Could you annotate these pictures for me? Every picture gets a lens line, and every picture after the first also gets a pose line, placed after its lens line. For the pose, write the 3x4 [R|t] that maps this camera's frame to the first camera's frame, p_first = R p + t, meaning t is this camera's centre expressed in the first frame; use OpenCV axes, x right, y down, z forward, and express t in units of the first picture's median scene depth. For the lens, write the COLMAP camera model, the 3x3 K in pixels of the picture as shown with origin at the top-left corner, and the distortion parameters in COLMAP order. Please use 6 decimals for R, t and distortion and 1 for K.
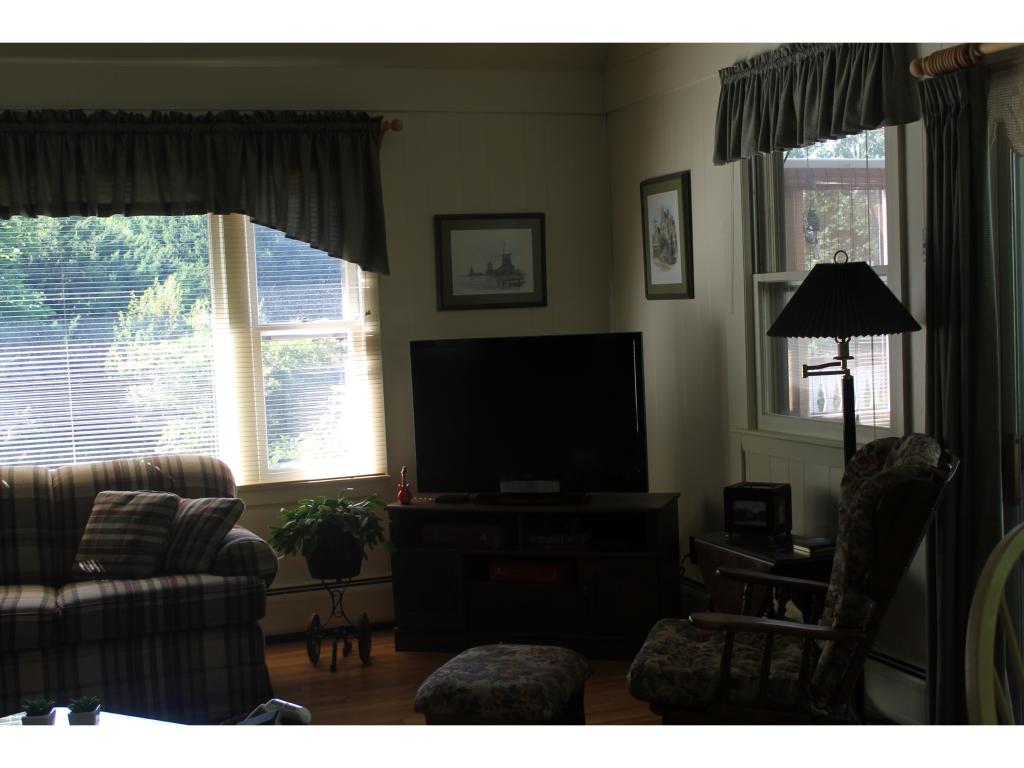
lens RADIAL K [[1306.2, 0, 512.9], [0, 1306.2, 390.5], [0, 0, 1]] dist [-0.068904, 0.000000]
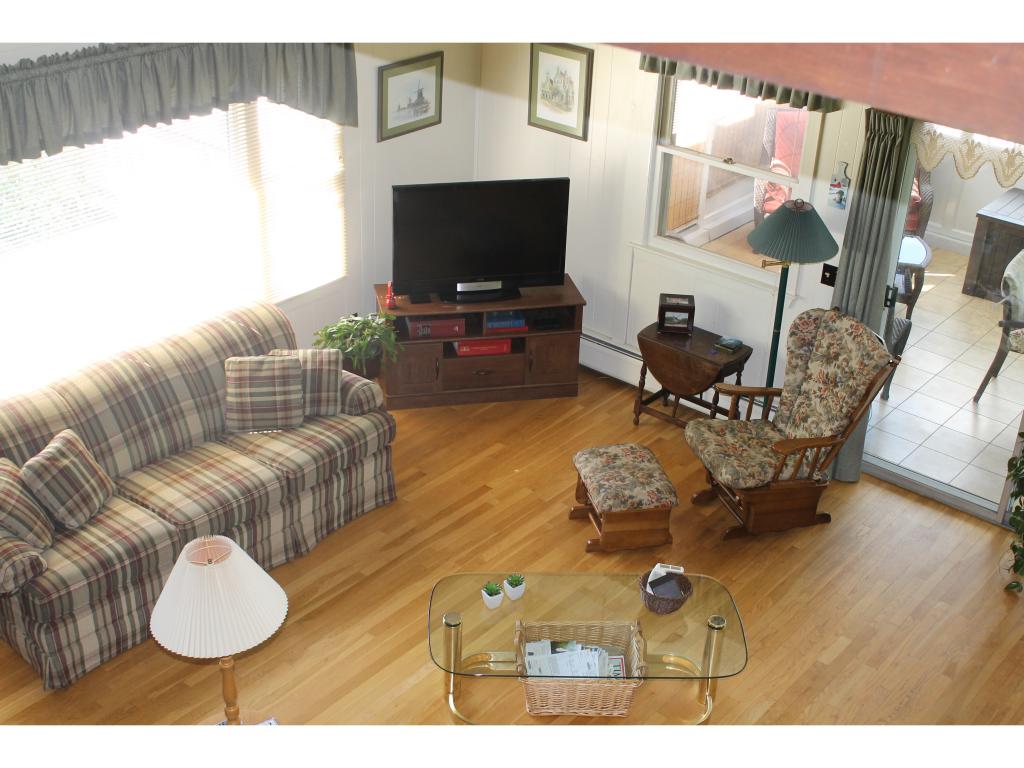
lens RADIAL K [[1306.2, 0, 509.4], [0, 1306.2, 389.0], [0, 0, 1]] dist [-0.068904, 0.000000]
pose [[0.857376, -0.178031, 0.482920, -0.671985], [-0.038122, 0.913729, 0.404532, -0.401858], [-0.513278, -0.365246, 0.776622, -0.130667]]
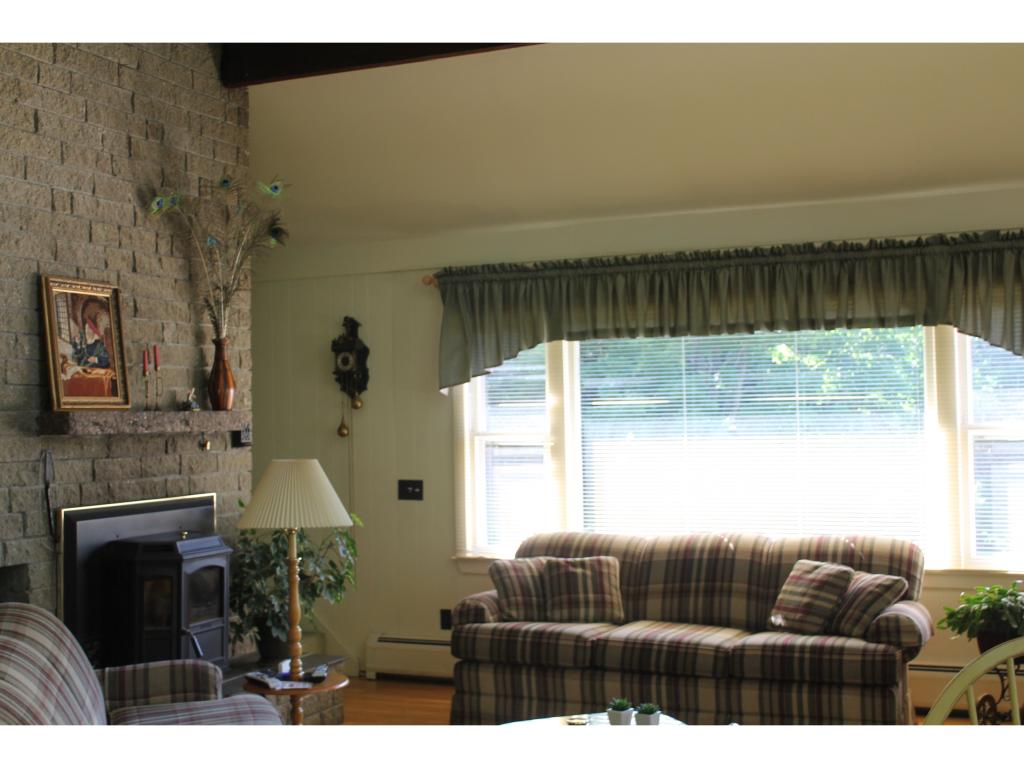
lens RADIAL K [[1306.2, 0, 517.0], [0, 1306.2, 385.0], [0, 0, 1]] dist [-0.068904, 0.000000]
pose [[0.727024, 0.012089, -0.686506, 0.305839], [-0.052773, 0.997871, -0.038315, -0.023501], [0.684581, 0.064085, 0.726114, -0.065743]]
